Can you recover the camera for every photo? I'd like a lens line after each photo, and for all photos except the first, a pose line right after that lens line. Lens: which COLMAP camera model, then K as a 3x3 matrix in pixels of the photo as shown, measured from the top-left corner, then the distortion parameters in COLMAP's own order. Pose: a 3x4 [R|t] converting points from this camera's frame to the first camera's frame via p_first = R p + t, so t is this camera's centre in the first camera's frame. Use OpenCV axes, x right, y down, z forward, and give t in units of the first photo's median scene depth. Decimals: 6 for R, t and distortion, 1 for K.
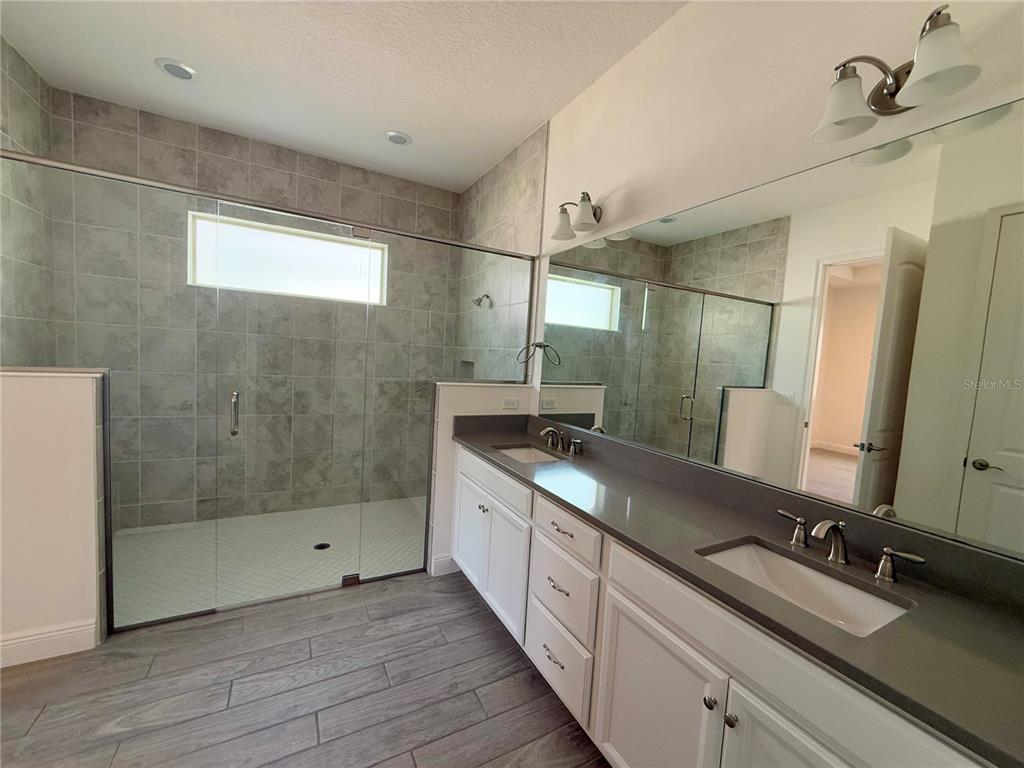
lens RADIAL K [[412.3, 0, 509.7], [0, 412.3, 385.0], [0, 0, 1]] dist [-0.000787, 0.000242]
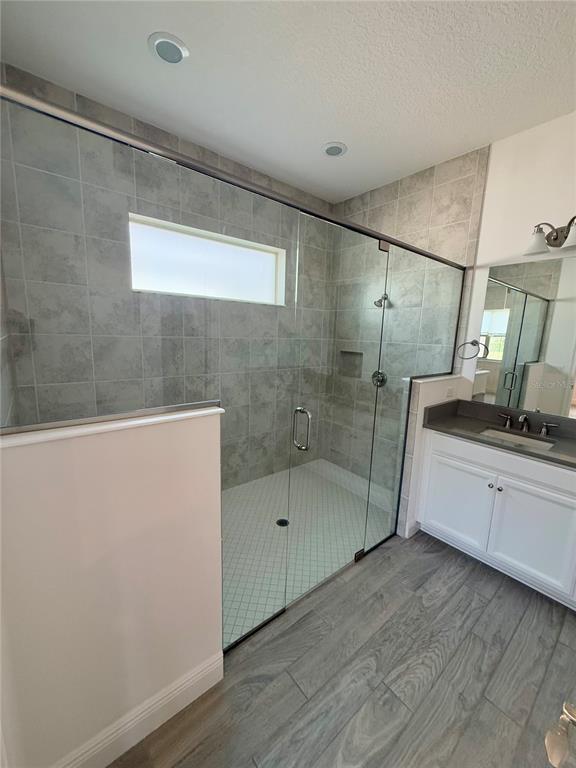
lens RADIAL K [[309.2, 0, 288.6], [0, 309.2, 382.9], [0, 0, 1]] dist [-0.000787, 0.000242]
pose [[0.981219, -0.057461, 0.184138, -0.576651], [0.038916, 0.993941, 0.102794, -0.086332], [-0.188929, -0.093698, 0.977510, 0.185966]]
